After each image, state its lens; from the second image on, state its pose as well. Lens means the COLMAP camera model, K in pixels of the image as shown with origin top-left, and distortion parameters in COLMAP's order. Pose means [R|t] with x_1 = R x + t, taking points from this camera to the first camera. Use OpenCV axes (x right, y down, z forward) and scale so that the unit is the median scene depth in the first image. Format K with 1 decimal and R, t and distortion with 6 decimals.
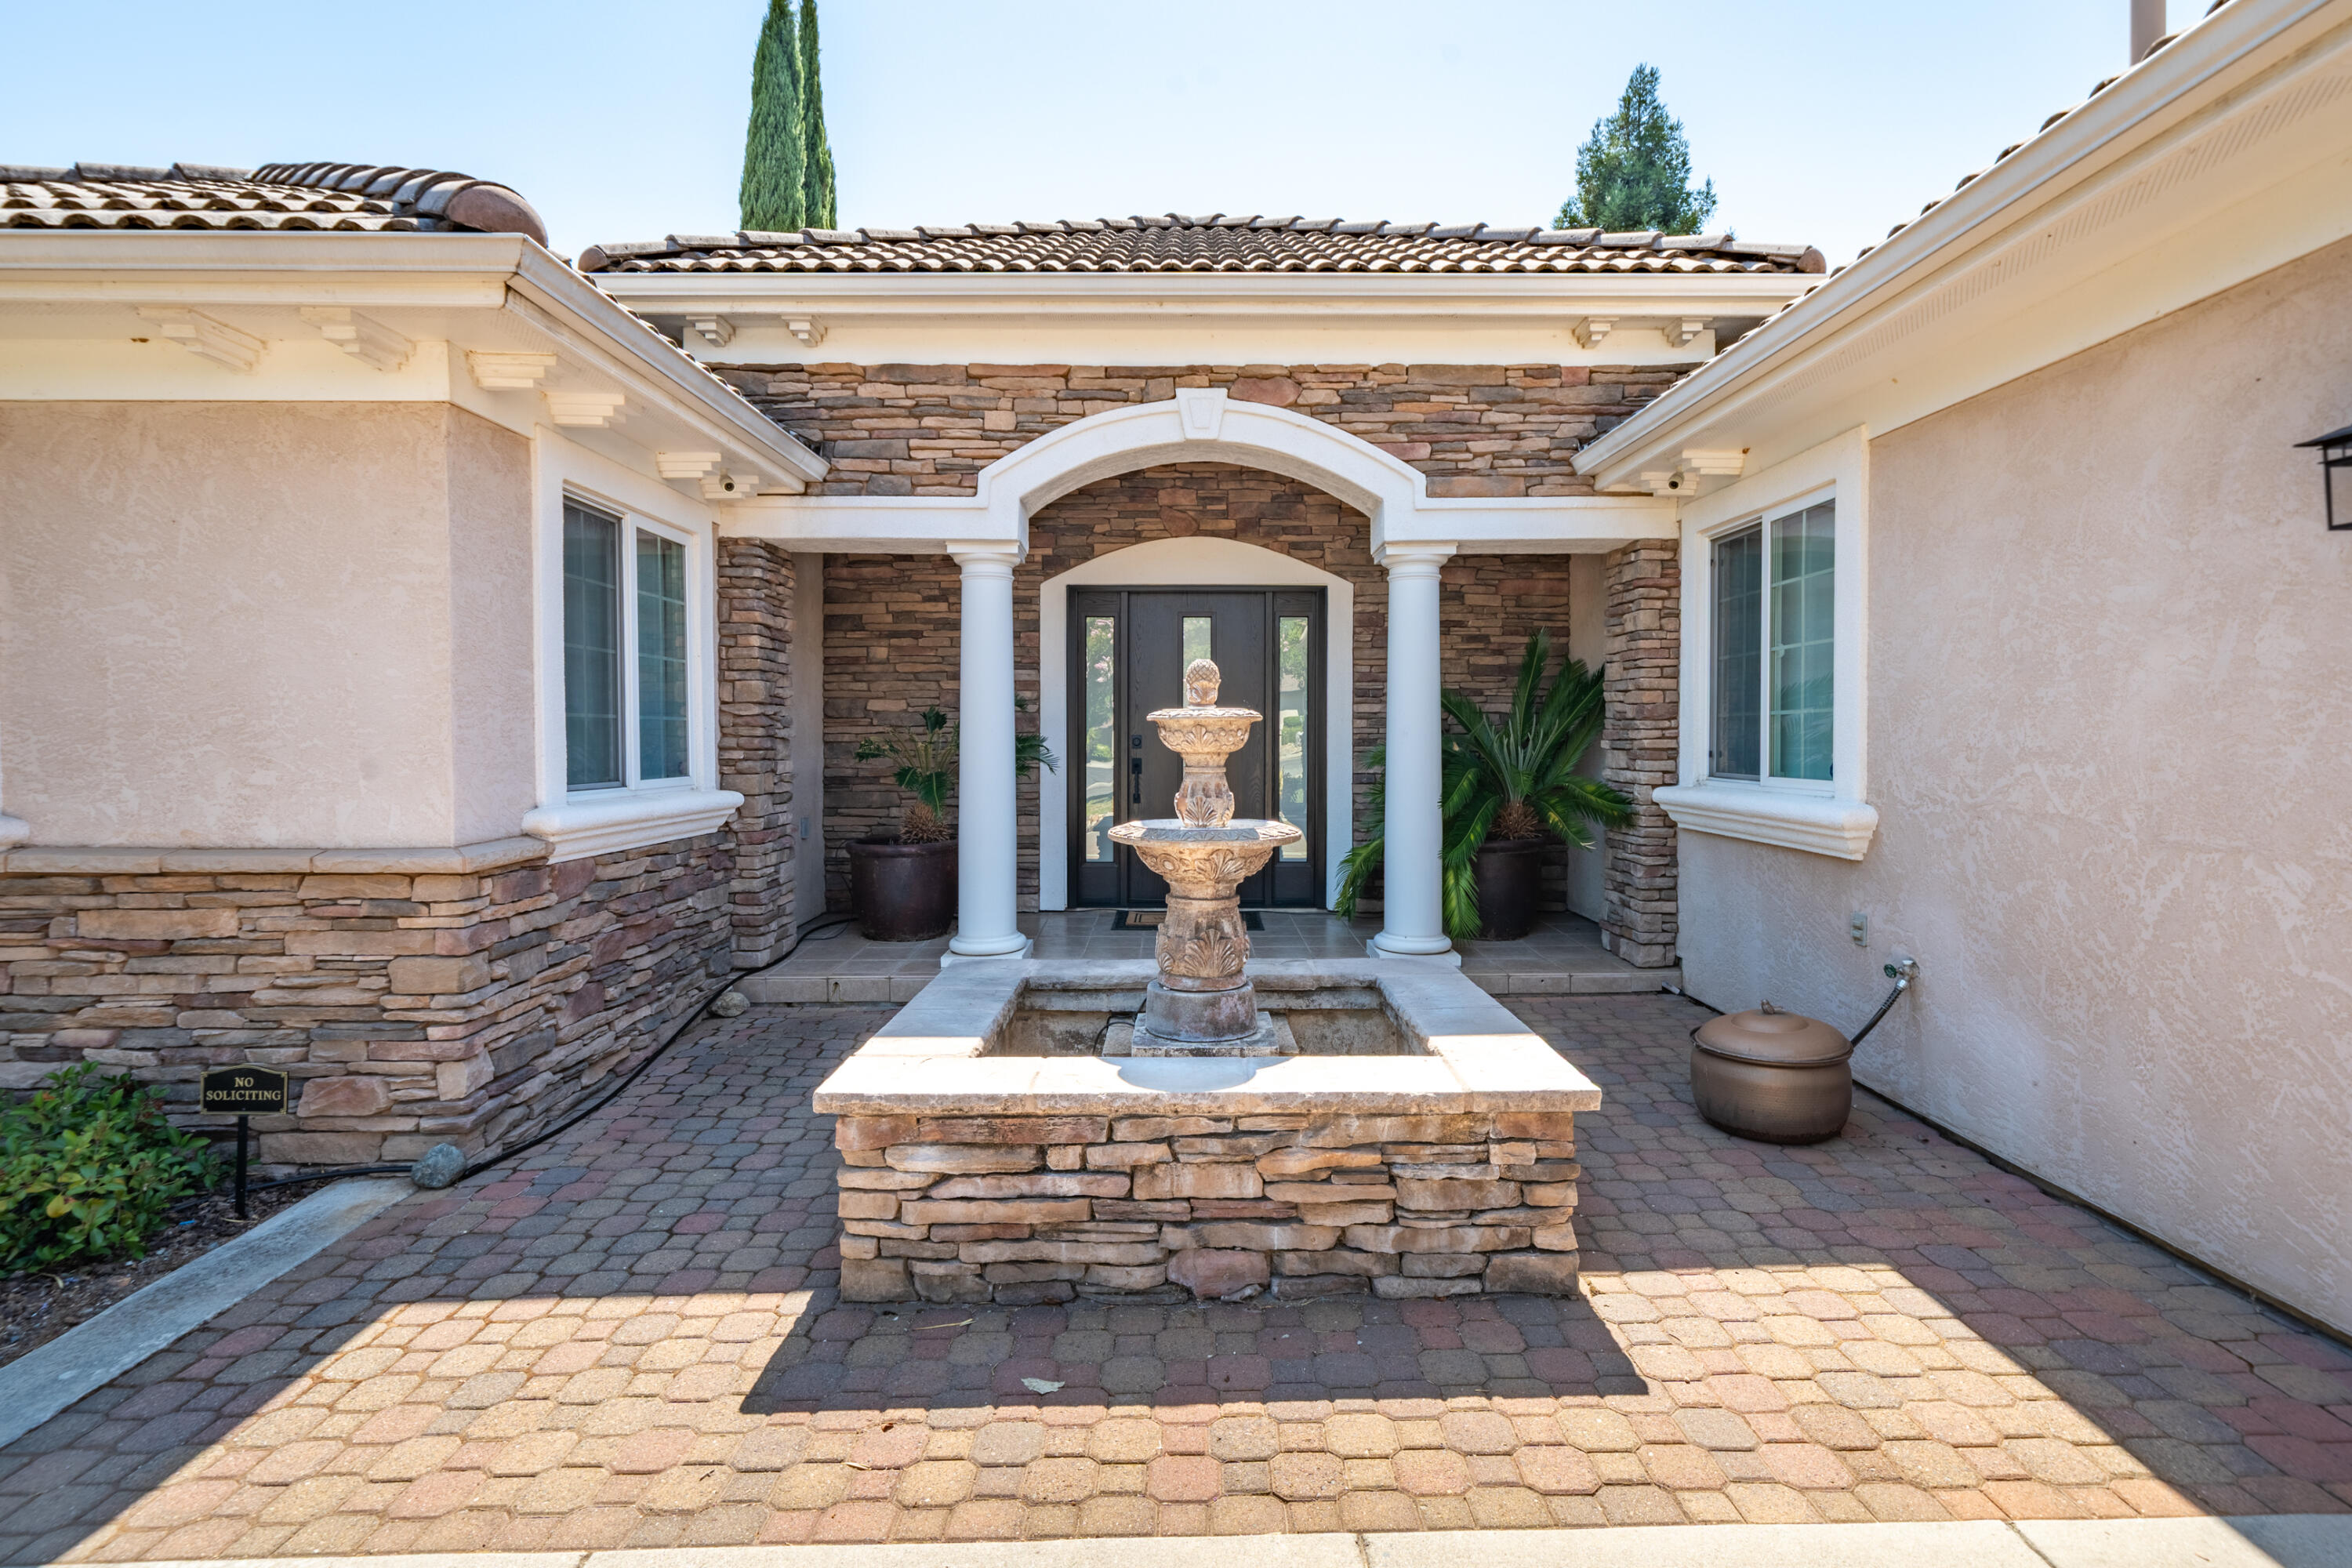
lens RADIAL K [[1130.9, 0, 1212.1], [0, 1130.9, 759.5], [0, 0, 1]] dist [-0.000660, 0.000054]
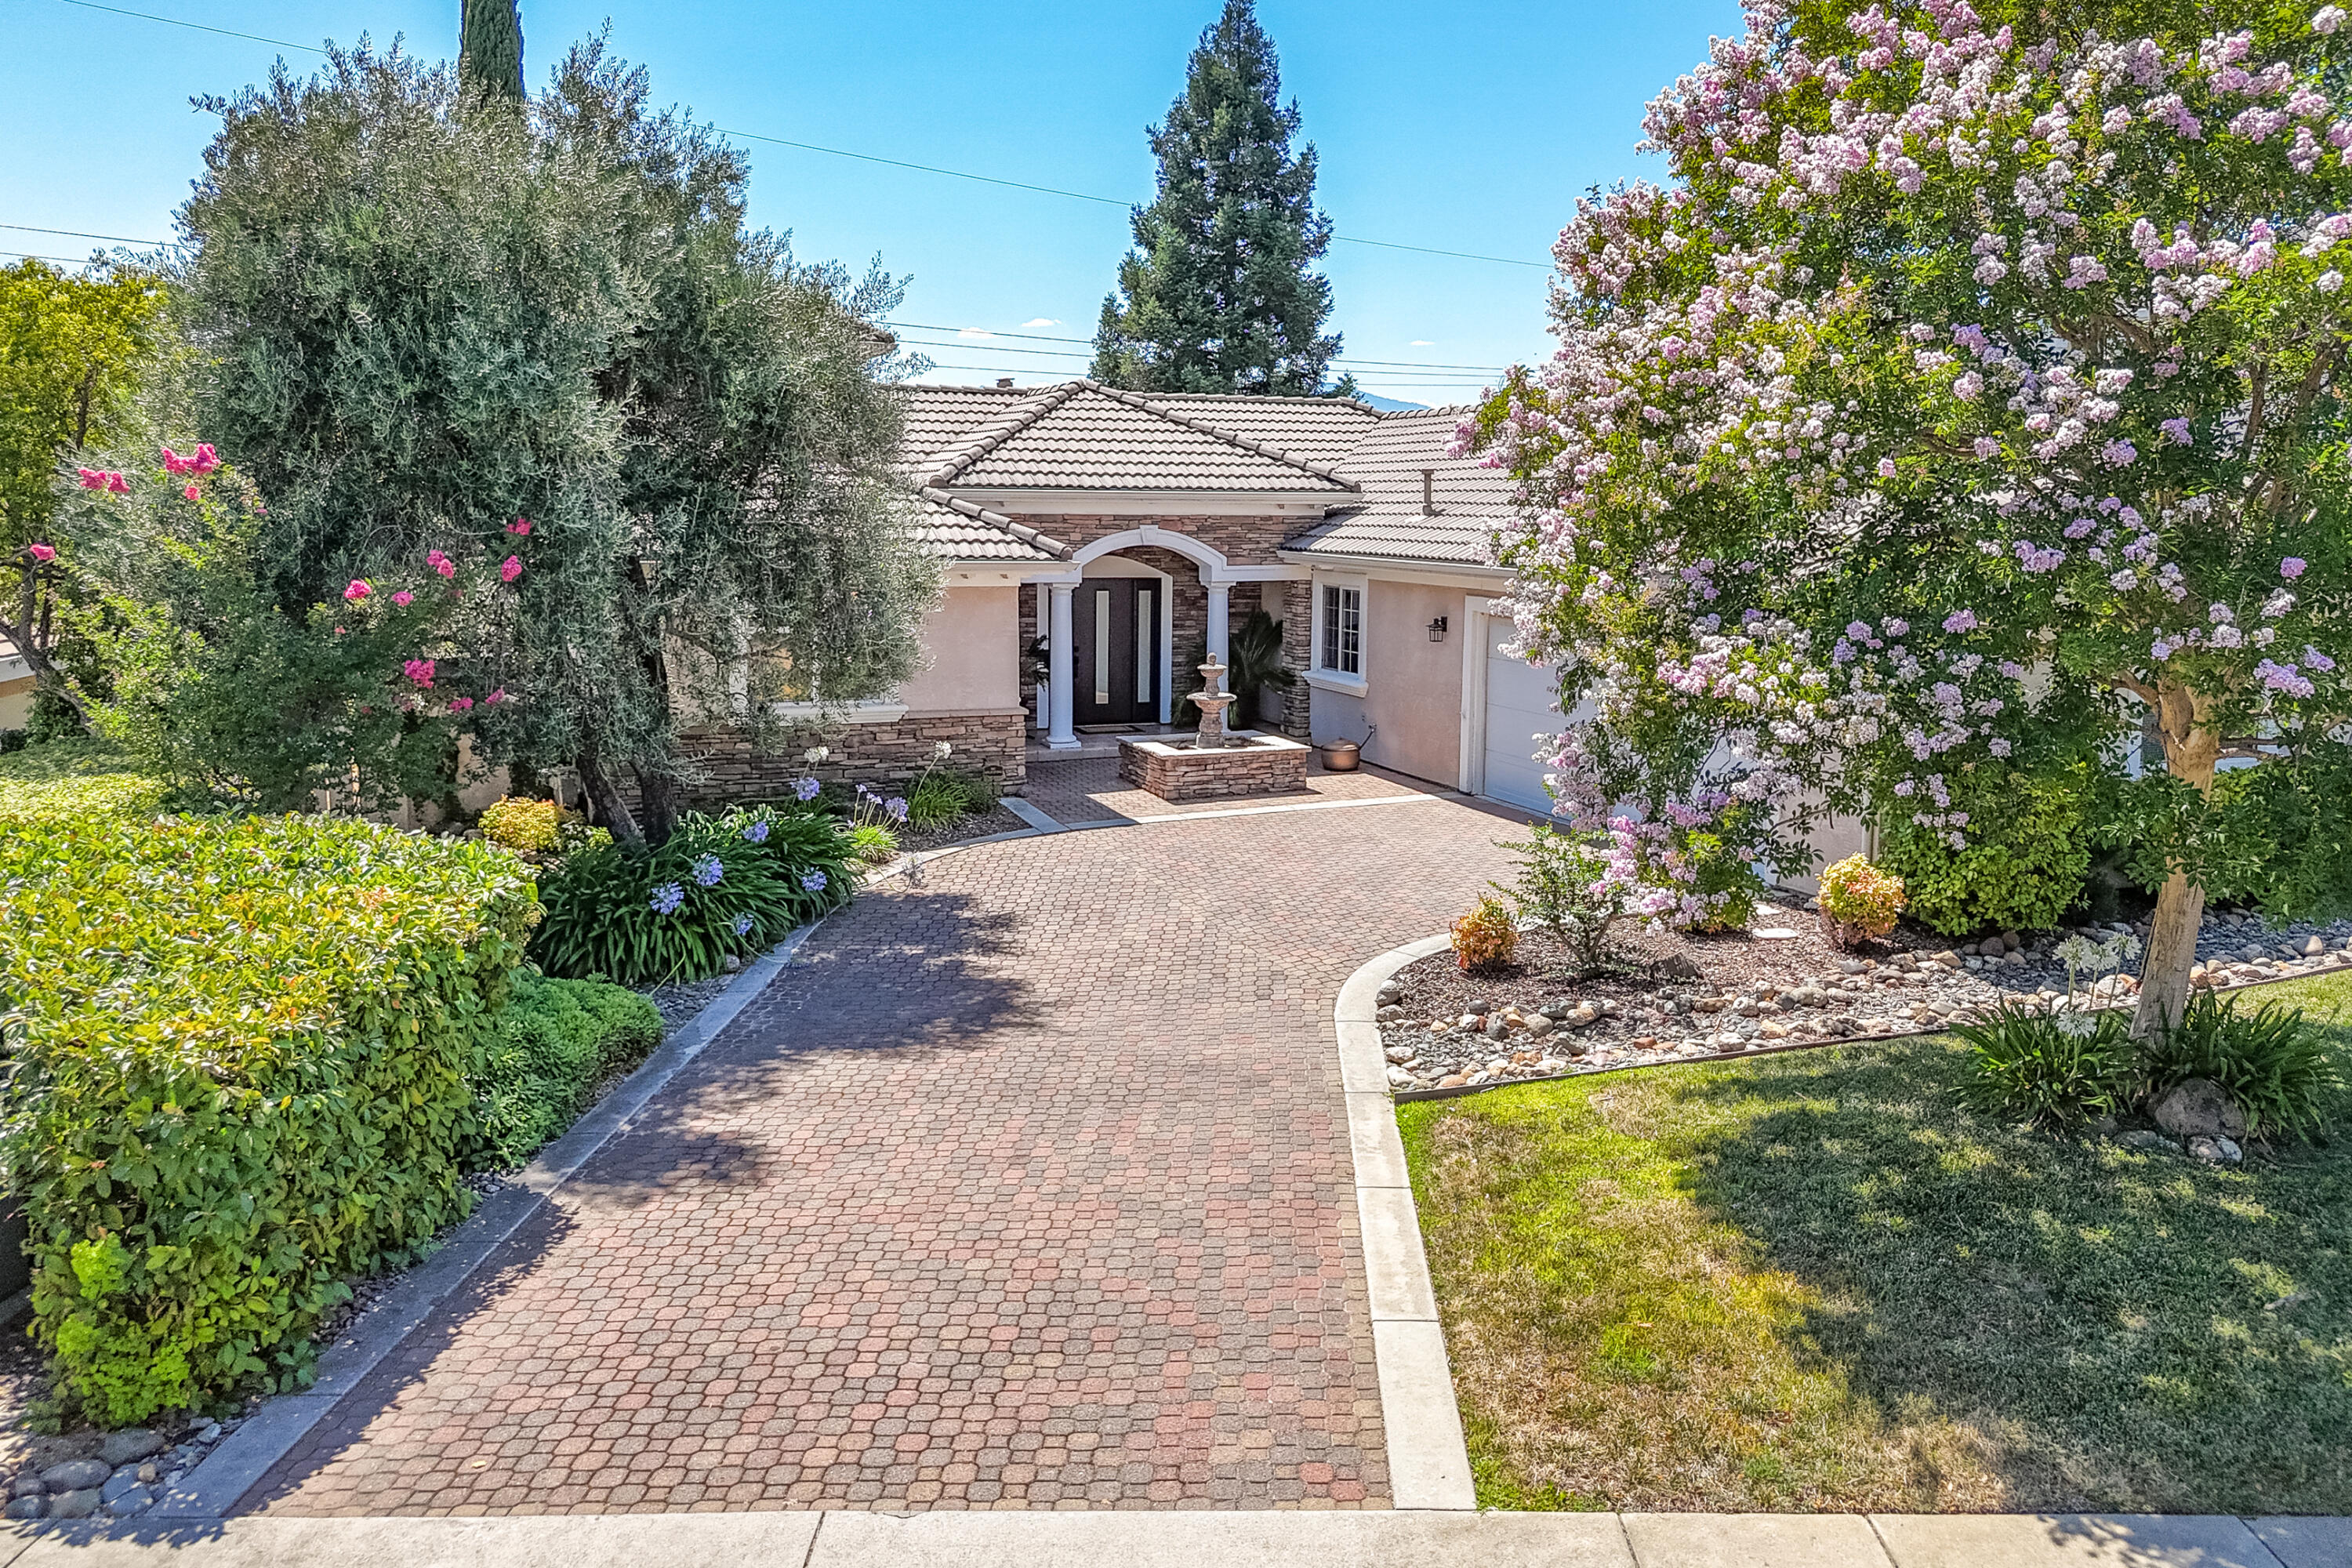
lens RADIAL K [[1666.4, 0, 1176.0], [0, 1666.4, 784.0], [0, 0, 1]] dist [0.071616, -0.048529]
pose [[0.932513, -0.052098, 0.357359, -1.362778], [-0.000126, 0.989492, 0.144584, -0.291774], [-0.361136, -0.134872, 0.922708, -2.673745]]
